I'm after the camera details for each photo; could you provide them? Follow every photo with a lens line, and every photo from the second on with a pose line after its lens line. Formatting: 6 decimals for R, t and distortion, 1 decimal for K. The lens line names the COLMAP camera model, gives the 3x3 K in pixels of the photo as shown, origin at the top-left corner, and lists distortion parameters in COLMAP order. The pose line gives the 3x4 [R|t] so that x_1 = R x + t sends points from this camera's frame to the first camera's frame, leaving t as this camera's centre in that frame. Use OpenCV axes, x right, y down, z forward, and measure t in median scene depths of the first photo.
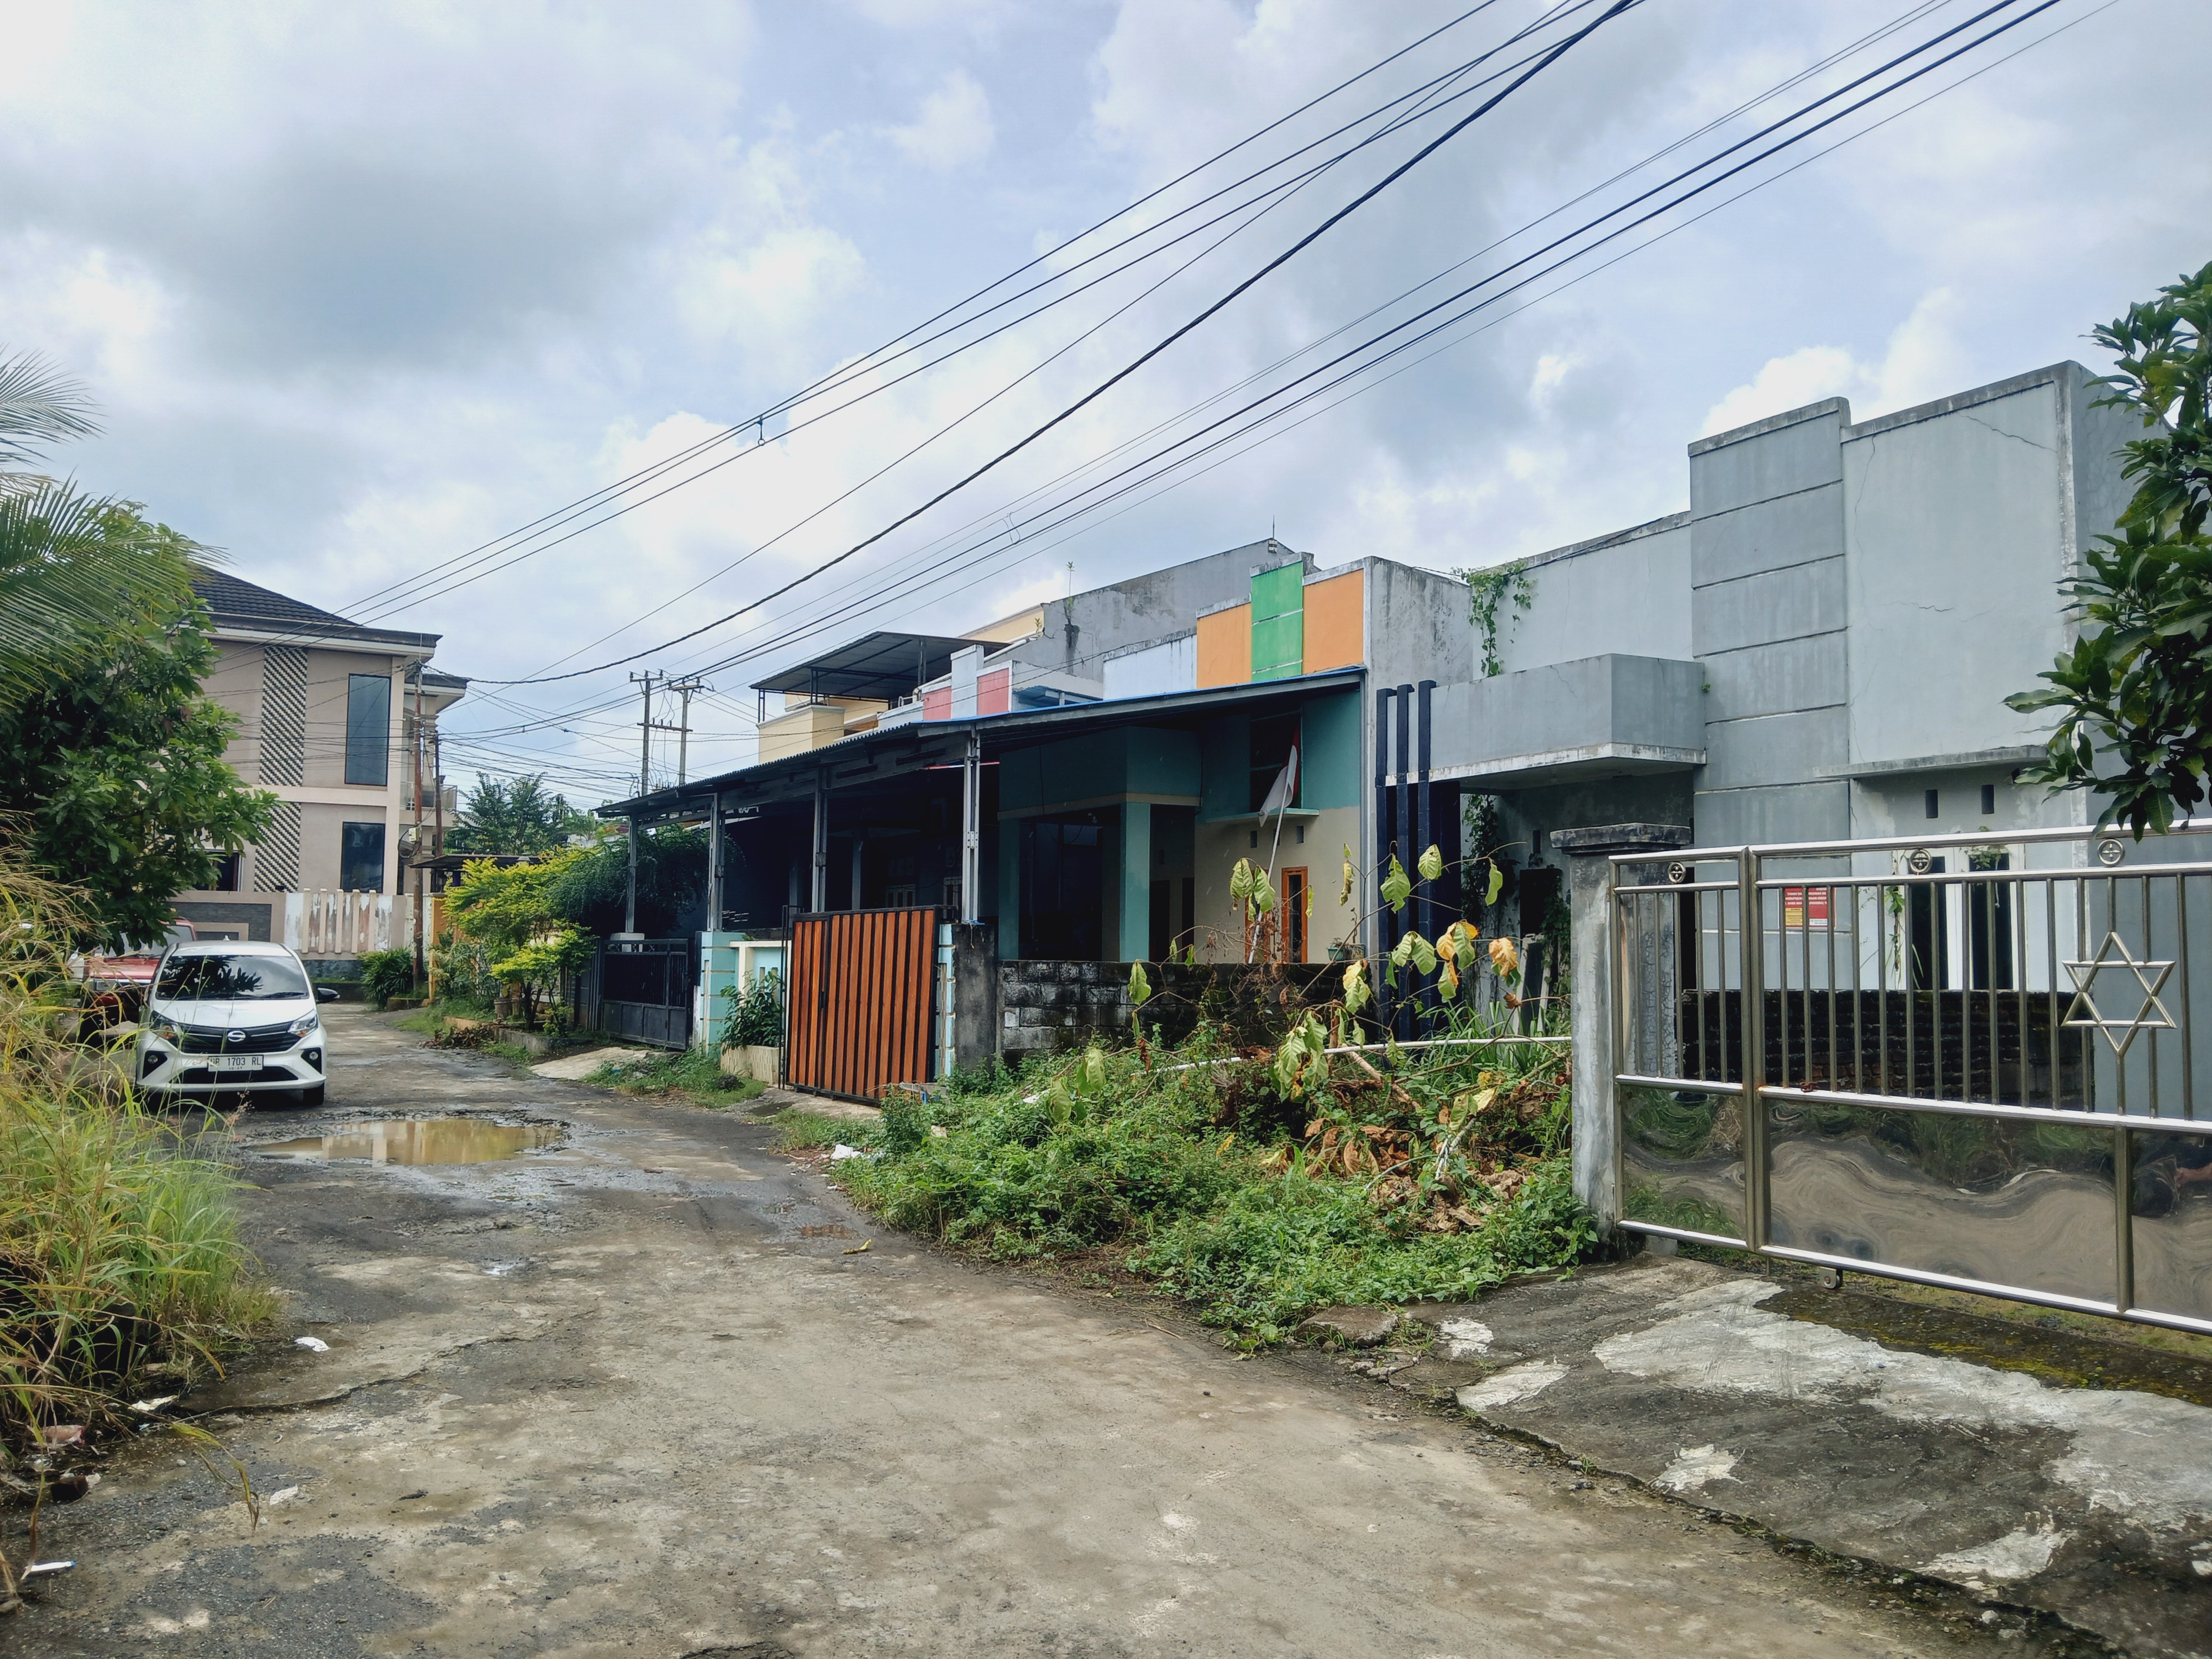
lens RADIAL K [[1673.5, 0, 1106.0], [0, 1673.5, 829.5], [0, 0, 1]] dist [0.002918, 0.000017]
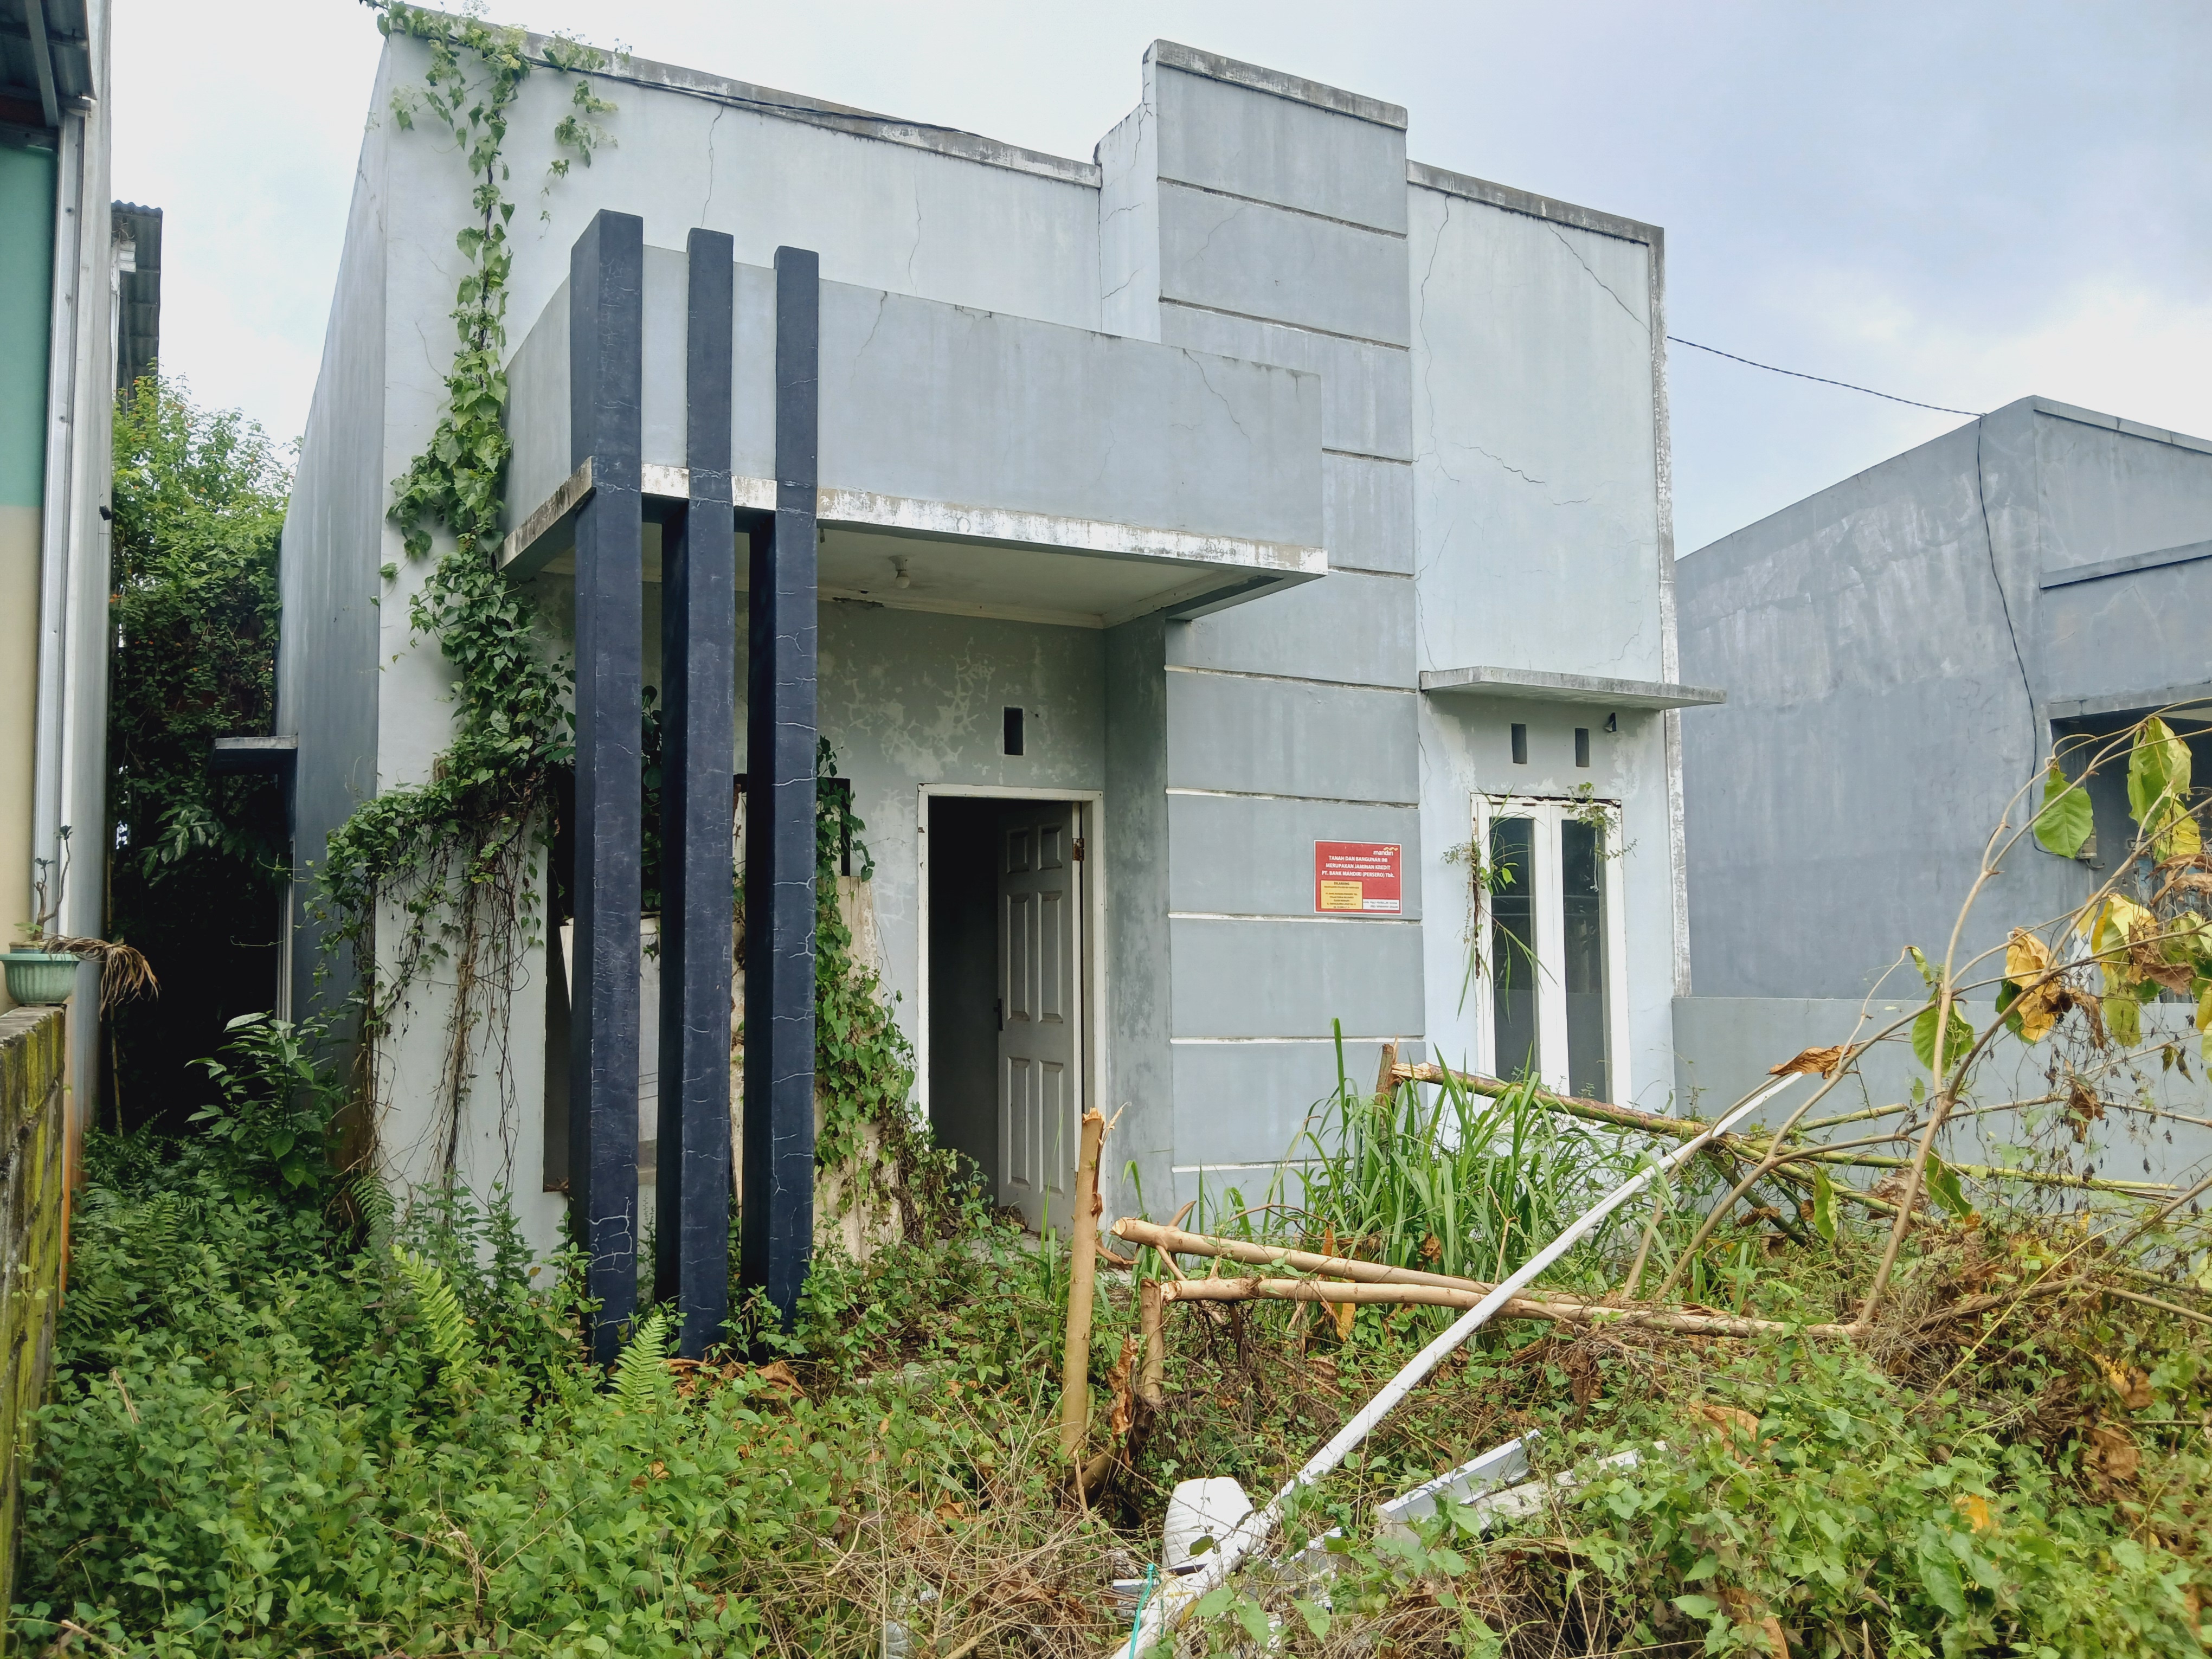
lens RADIAL K [[1742.2, 0, 1106.0], [0, 1742.2, 829.5], [0, 0, 1]] dist [0.068087, -0.143615]
pose [[0.010995, 0.061988, 0.998016, -0.236094], [-0.064240, 0.996059, -0.061159, 0.073532], [-0.997874, -0.063440, 0.014934, 1.083436]]
